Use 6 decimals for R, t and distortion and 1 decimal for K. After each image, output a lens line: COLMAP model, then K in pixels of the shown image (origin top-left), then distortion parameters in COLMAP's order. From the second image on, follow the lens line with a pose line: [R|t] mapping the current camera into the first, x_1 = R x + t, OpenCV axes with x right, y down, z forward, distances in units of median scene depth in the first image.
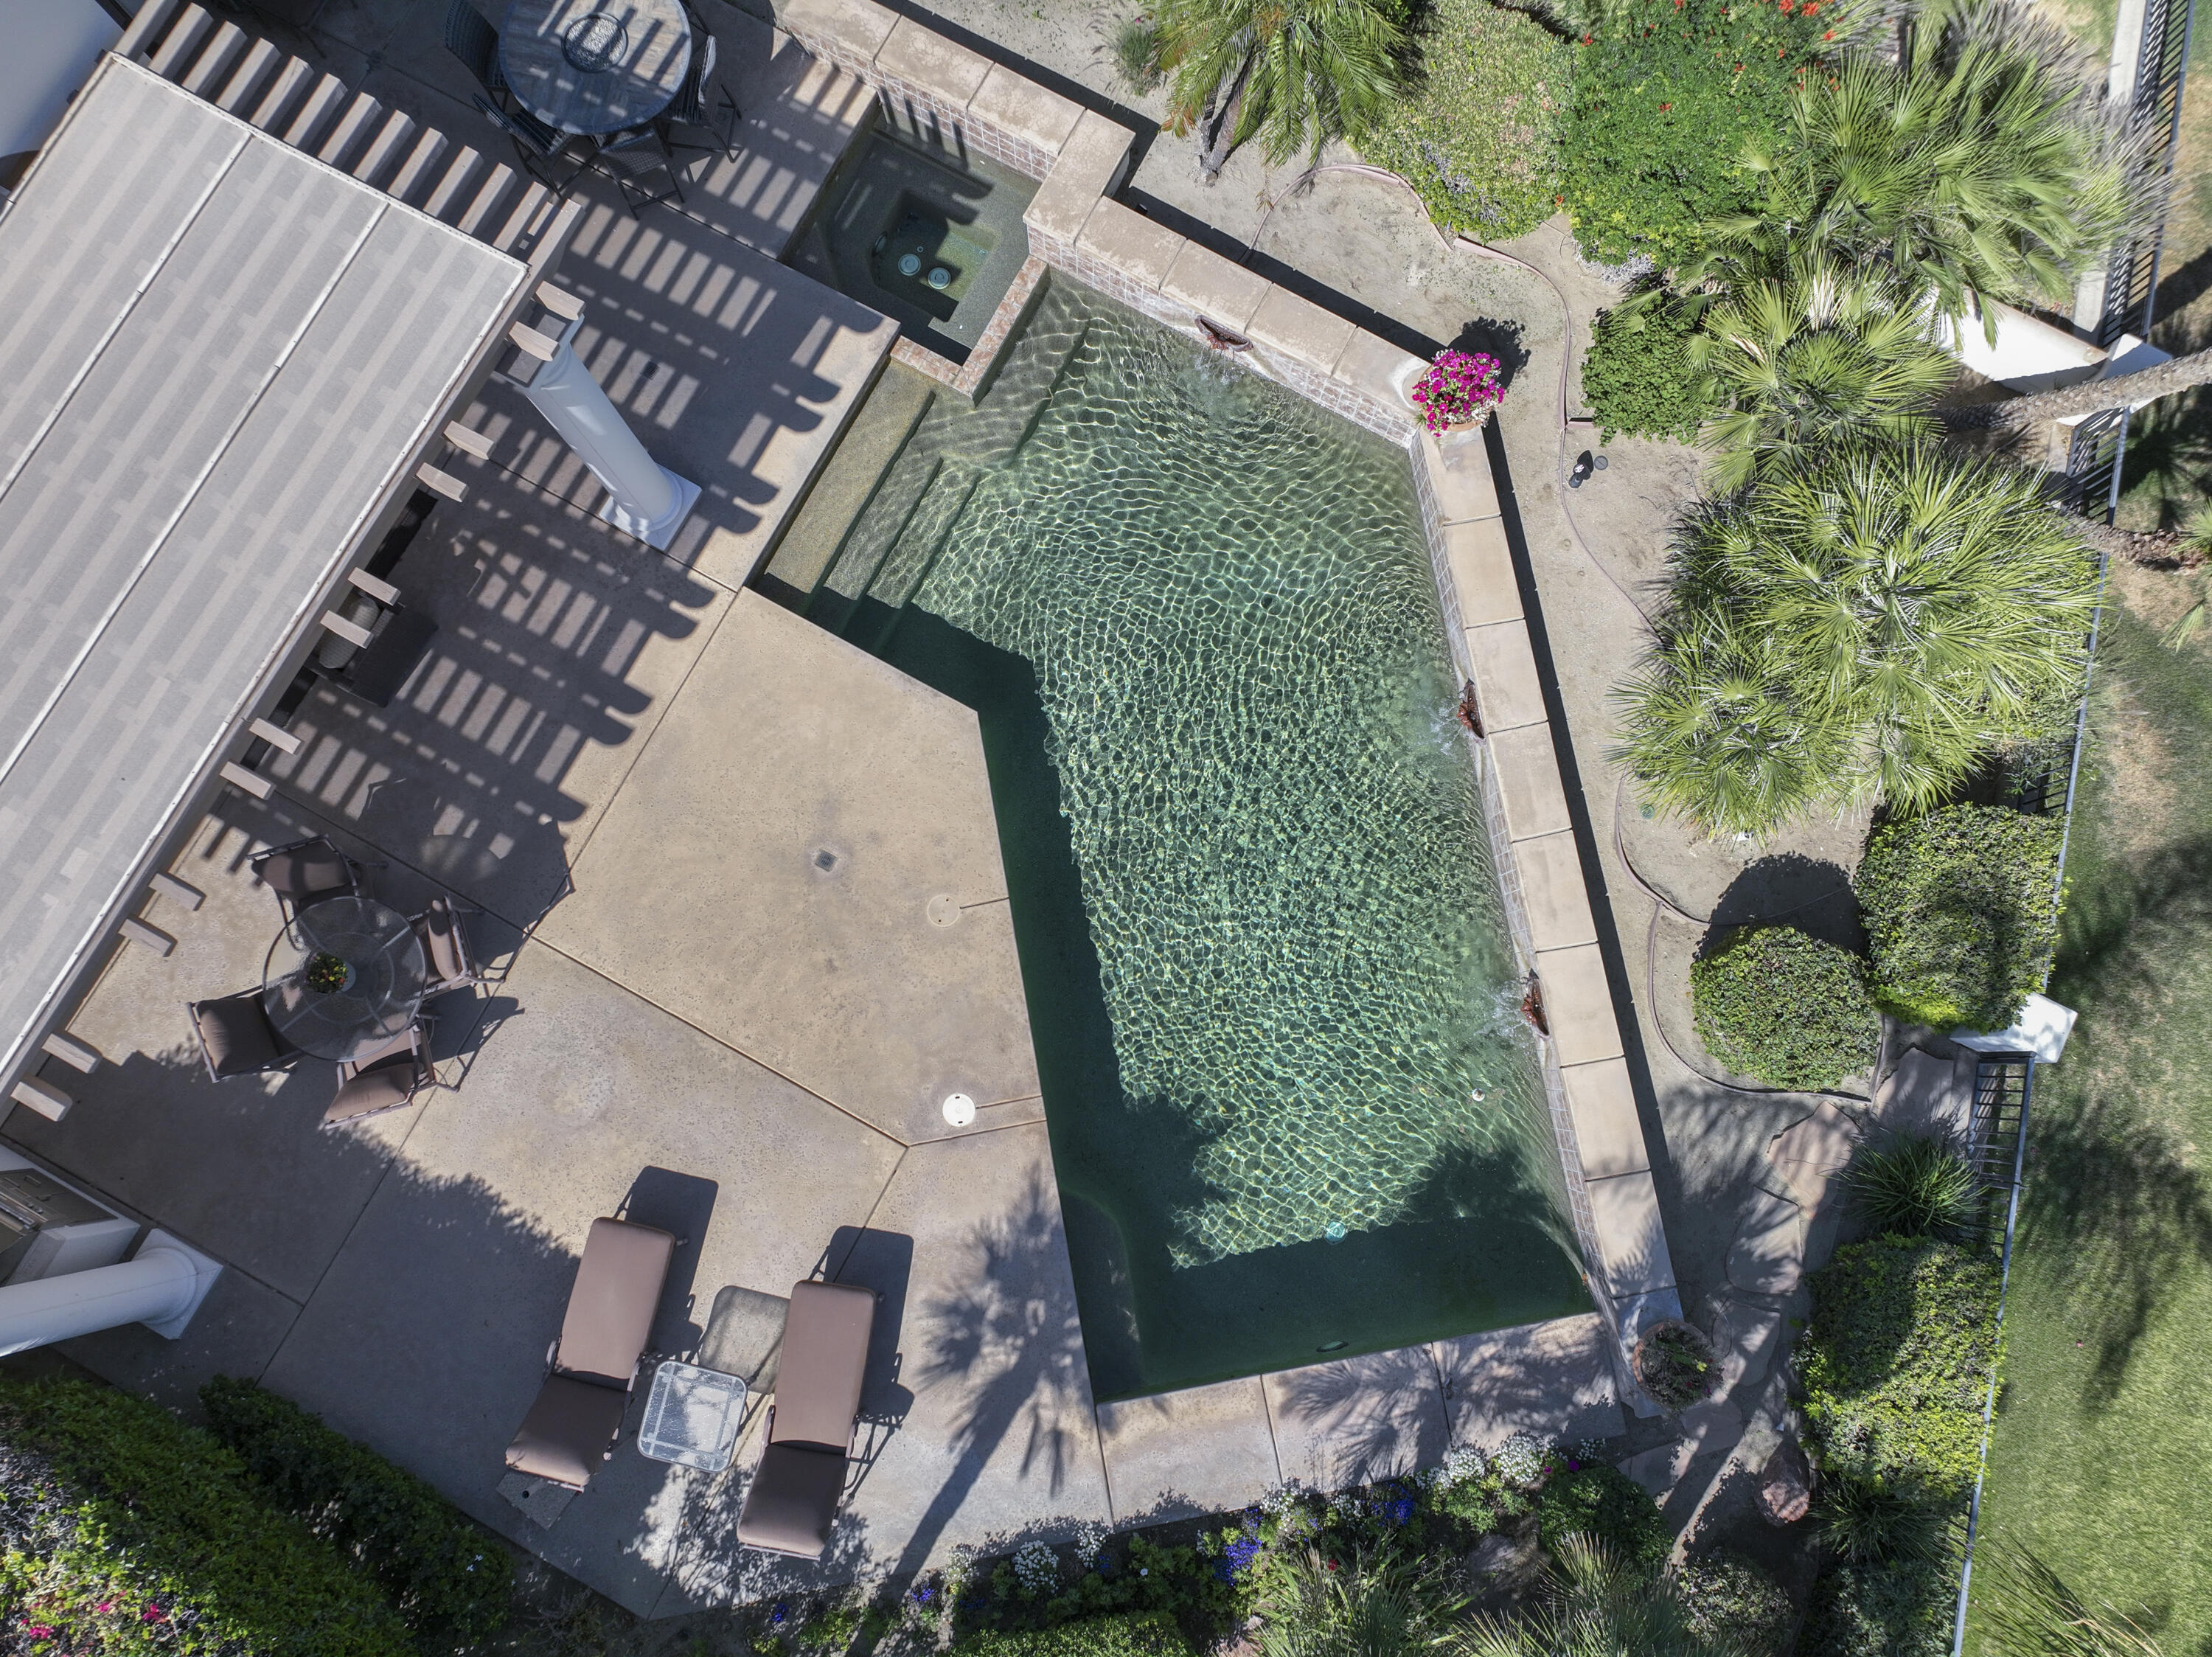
lens RADIAL K [[1551.3, 0, 1103.5], [0, 1551.3, 826.2], [0, 0, 1]] dist [-0.009101, 0.024271]
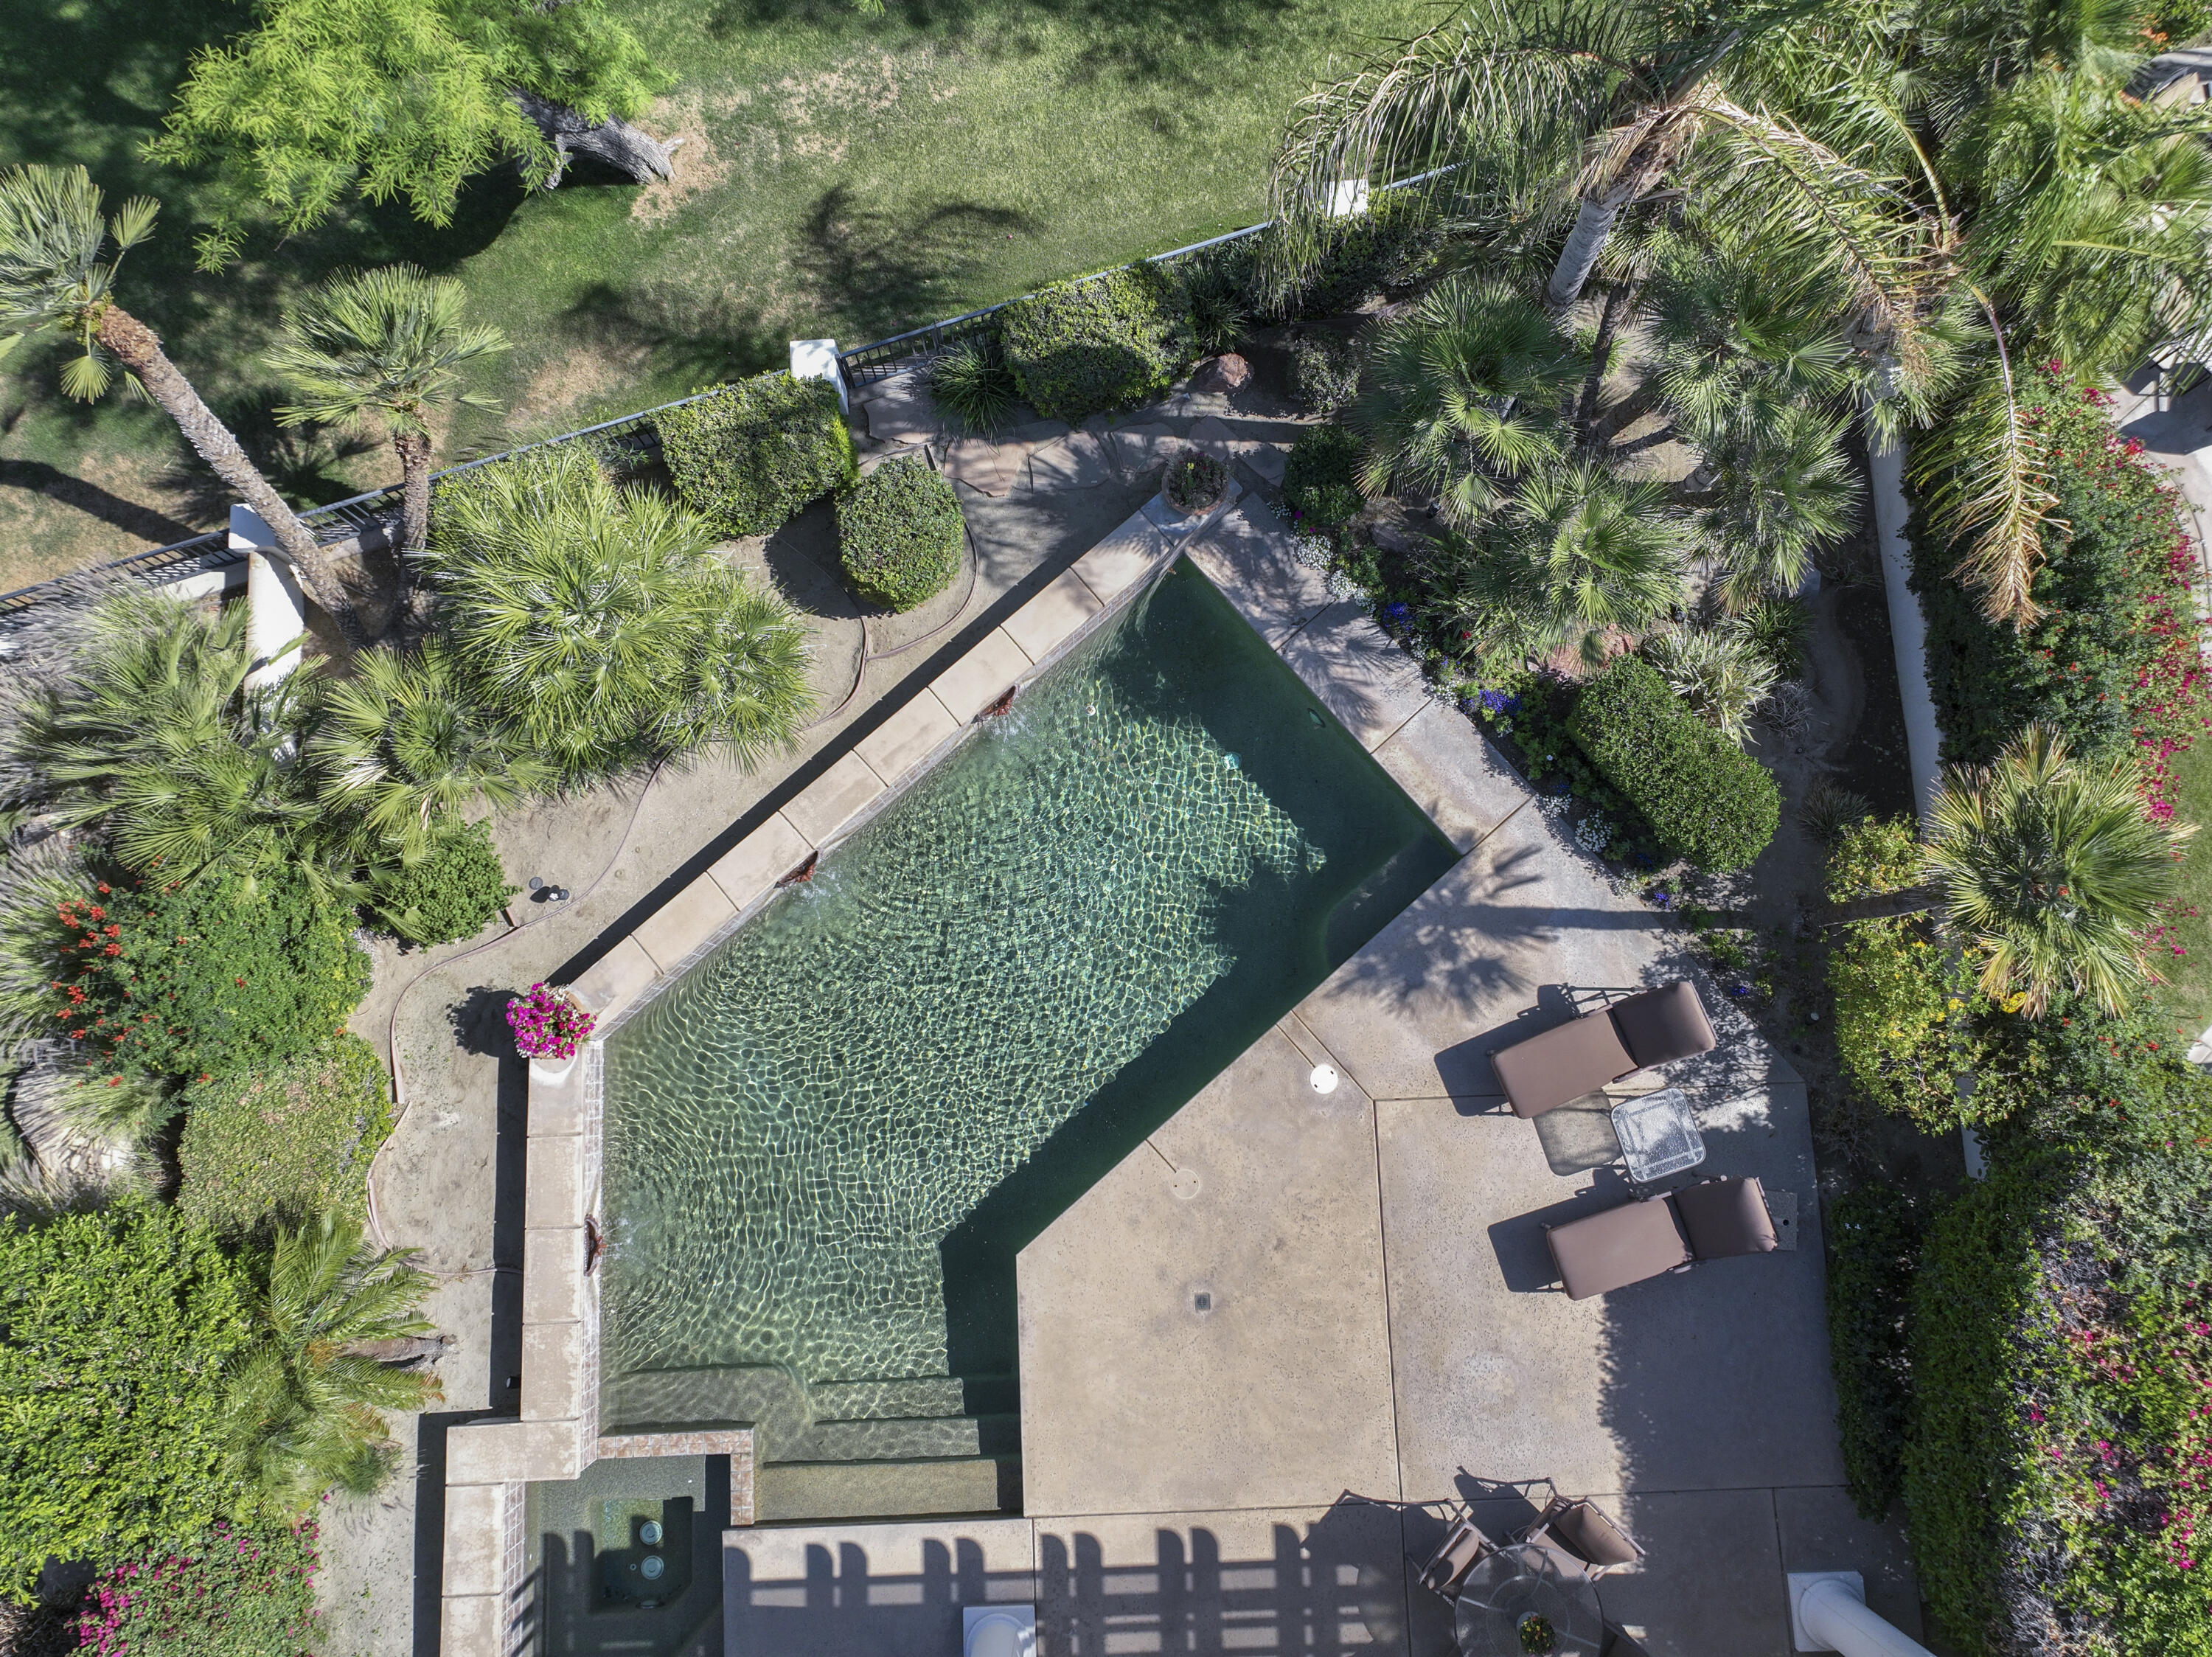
lens RADIAL K [[1551.3, 0, 1103.5], [0, 1551.3, 826.2], [0, 0, 1]] dist [-0.009101, 0.024271]
pose [[-0.514291, -0.846933, 0.134940, -0.004191], [0.847517, -0.477830, 0.231070, -0.137488], [-0.131223, 0.233202, 0.963534, -0.146267]]
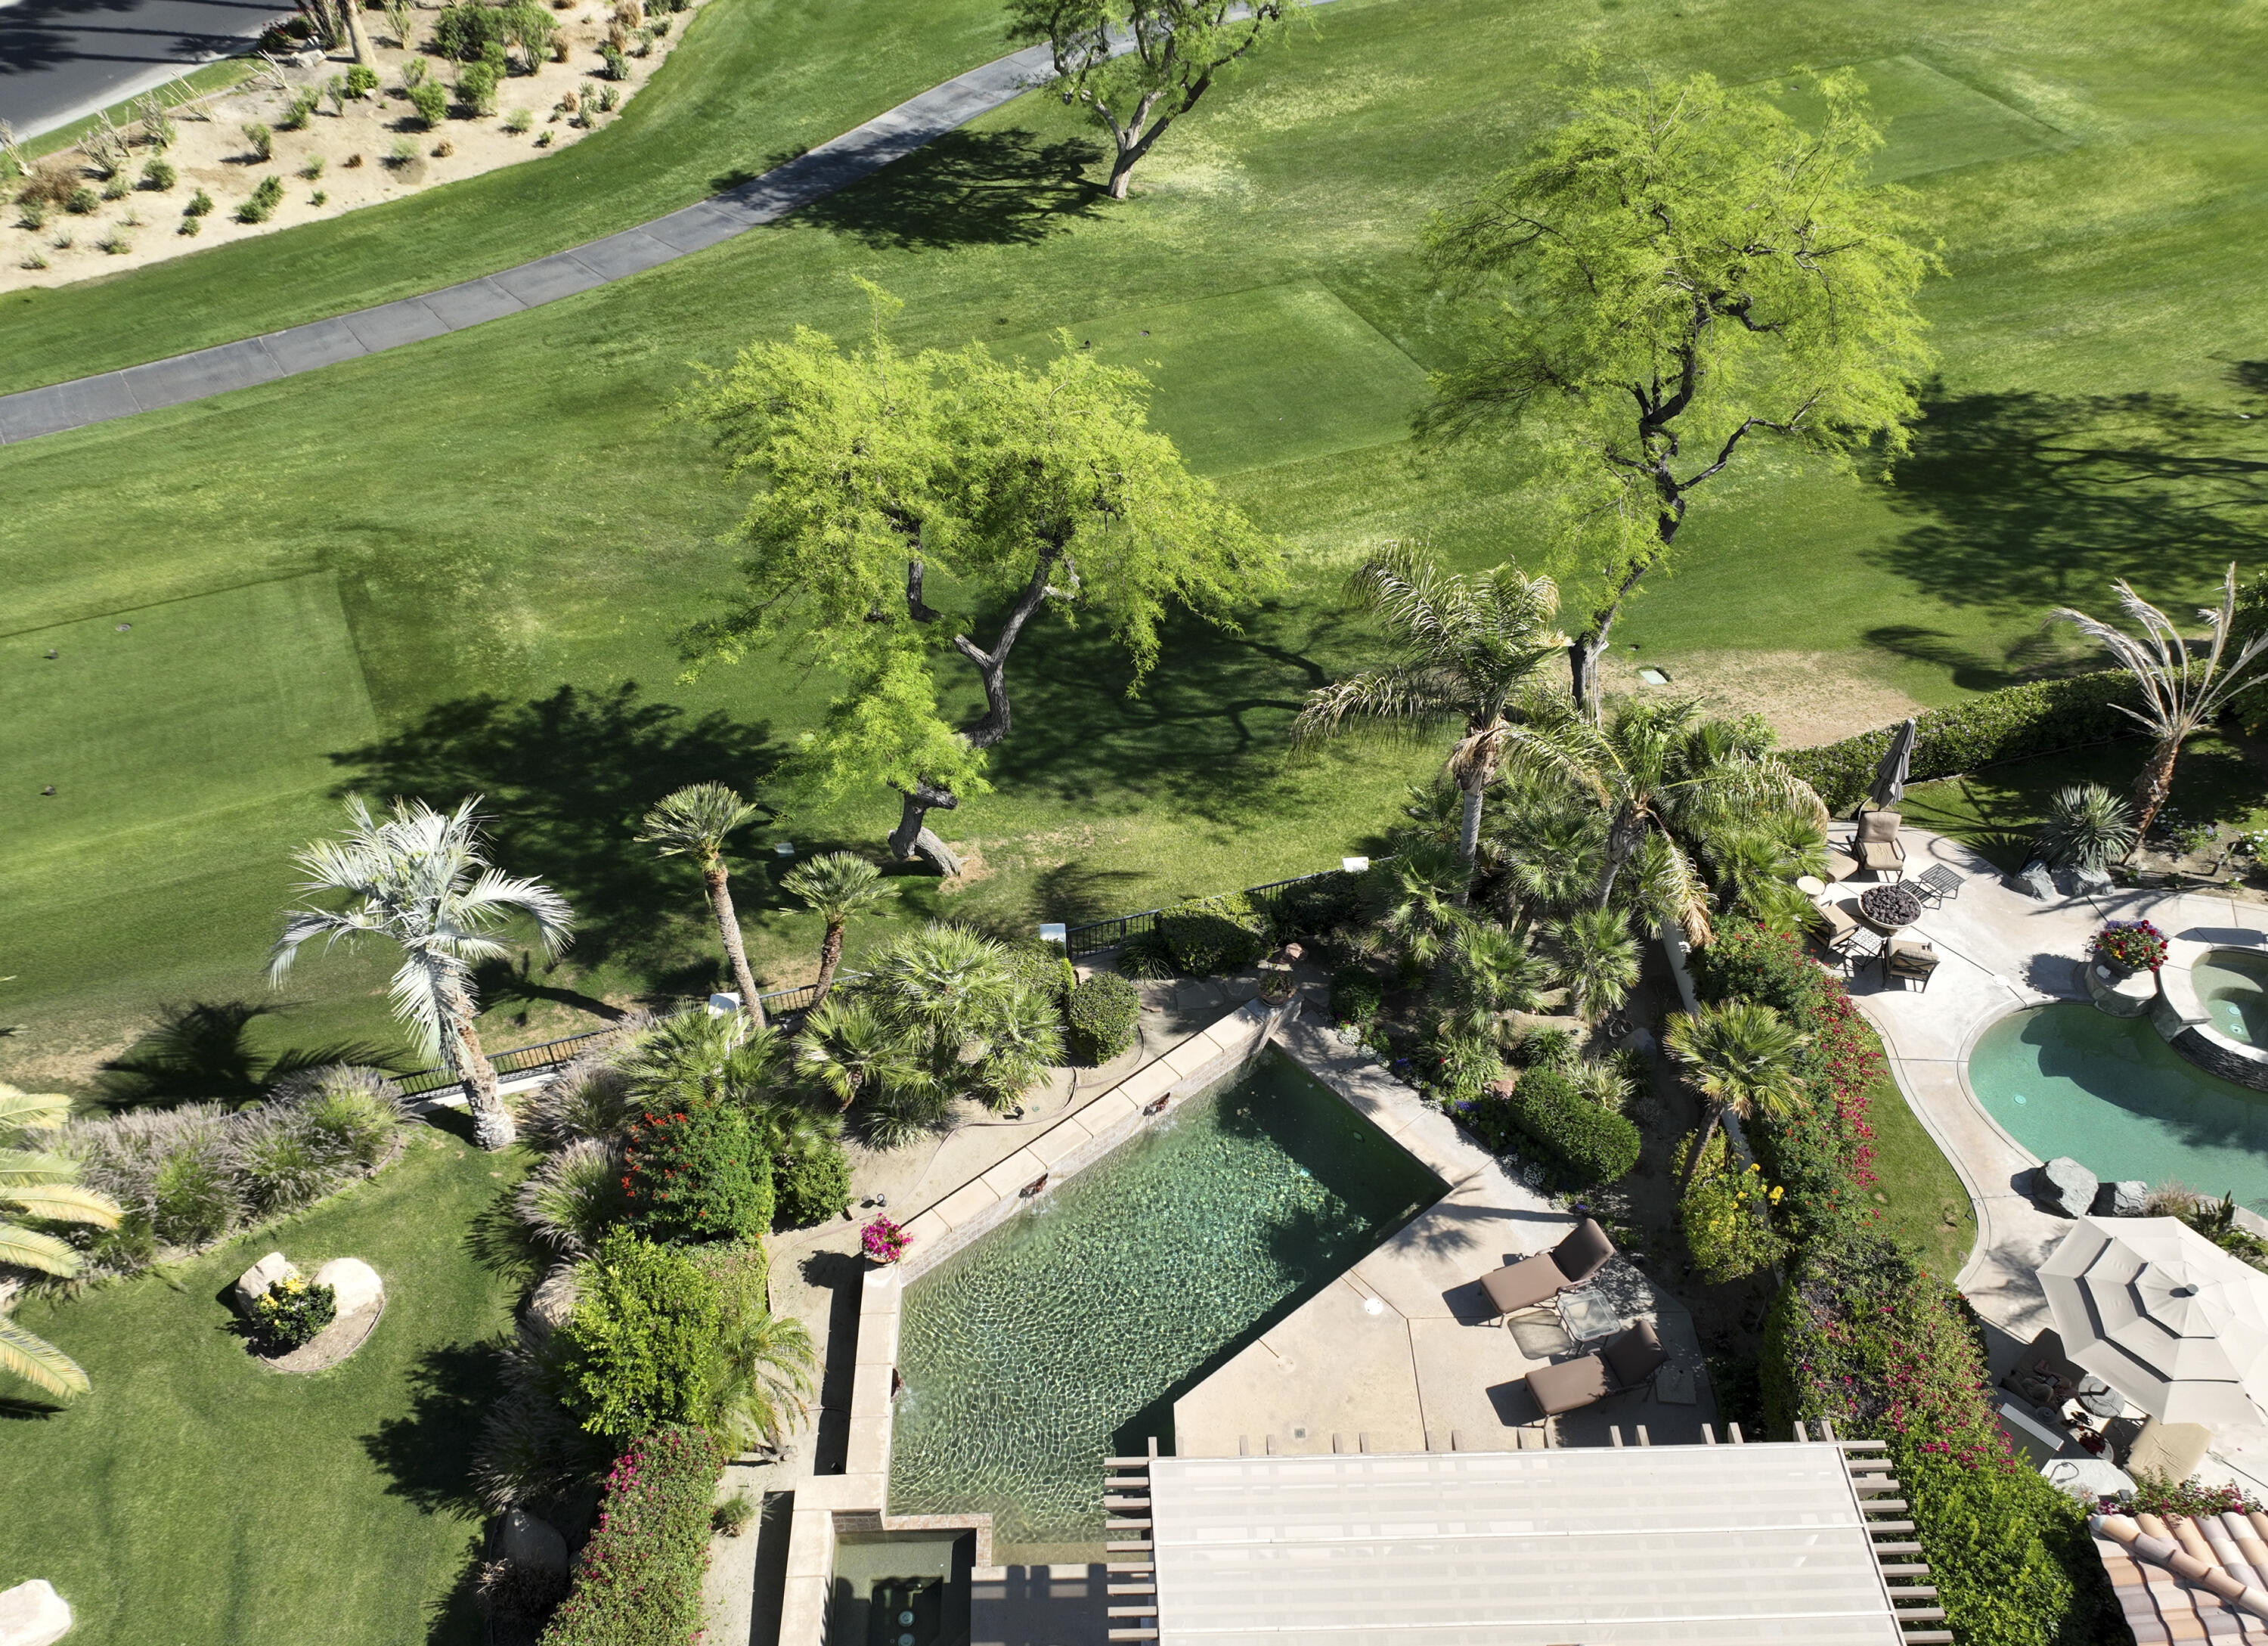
lens RADIAL K [[1810.7, 0, 1122.9], [0, 1810.7, 968.8], [0, 0, 1]] dist [0.002845, 0.005101]
pose [[-0.500611, -0.627069, 0.596802, -0.965190], [0.855739, -0.254328, 0.450587, -0.919238], [-0.130766, 0.736275, 0.663927, -0.642654]]
